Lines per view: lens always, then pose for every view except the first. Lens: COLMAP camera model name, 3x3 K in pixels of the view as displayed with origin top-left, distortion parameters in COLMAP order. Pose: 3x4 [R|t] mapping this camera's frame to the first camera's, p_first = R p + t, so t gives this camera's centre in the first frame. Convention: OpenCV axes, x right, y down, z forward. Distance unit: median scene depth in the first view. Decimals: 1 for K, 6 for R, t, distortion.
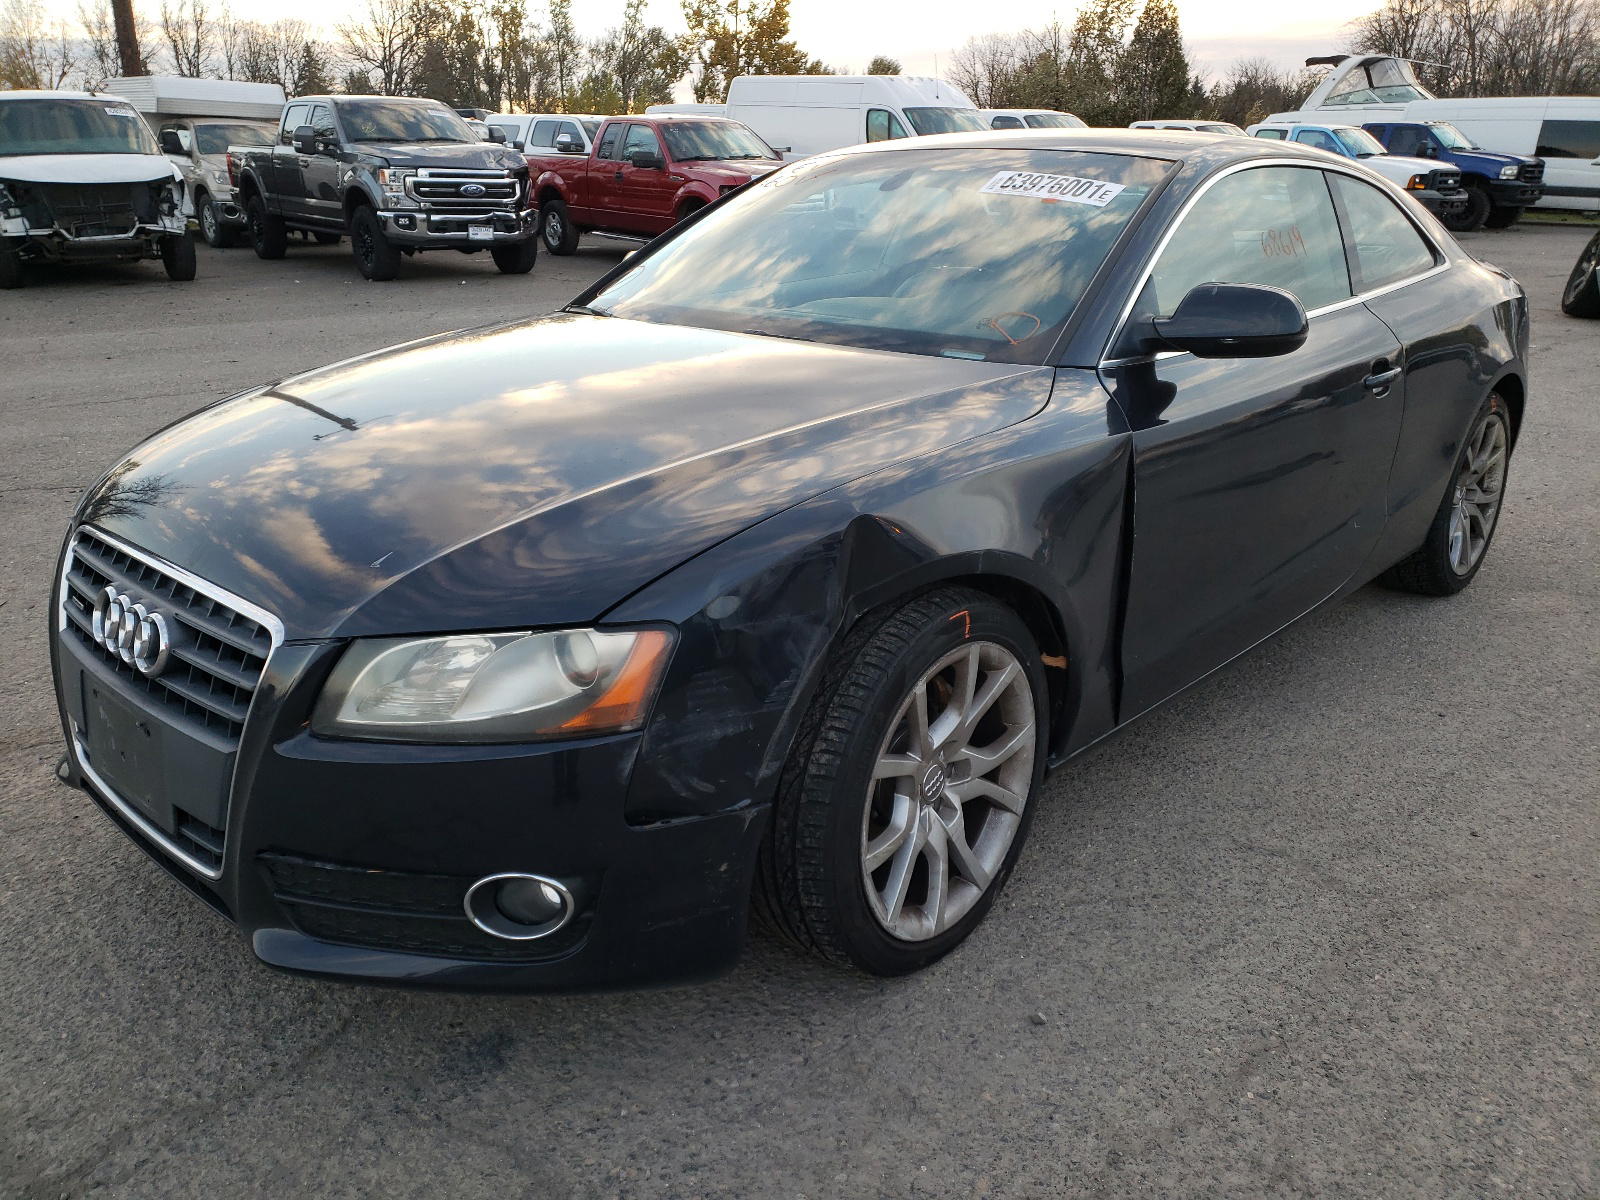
lens RADIAL K [[1226.7, 0, 800.0], [0, 1226.7, 600.0], [0, 0, 1]] dist [0.090136, -0.080228]
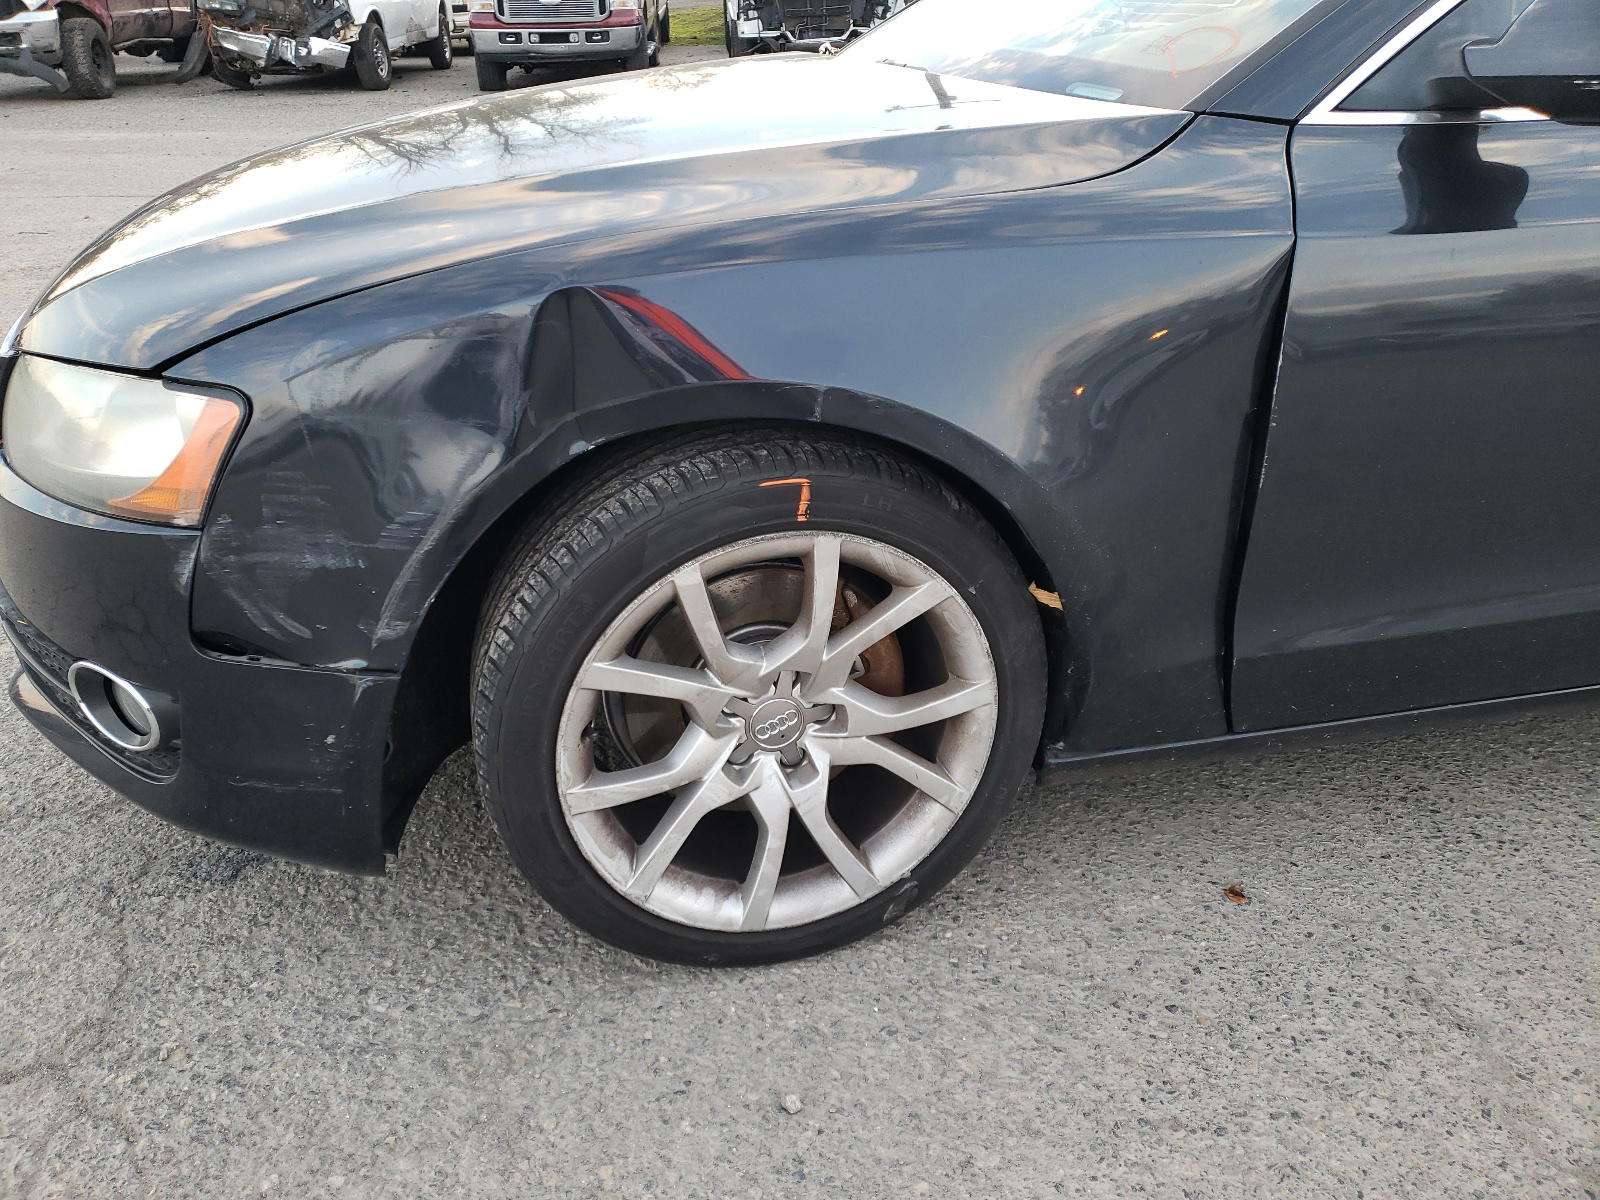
lens RADIAL K [[1226.7, 0, 800.0], [0, 1226.7, 600.0], [0, 0, 1]] dist [0.090136, -0.080228]
pose [[0.829423, 0.239442, -0.504703, 0.460444], [-0.176094, 0.969486, 0.170553, -0.037875], [0.530140, -0.052586, 0.846278, 0.445405]]
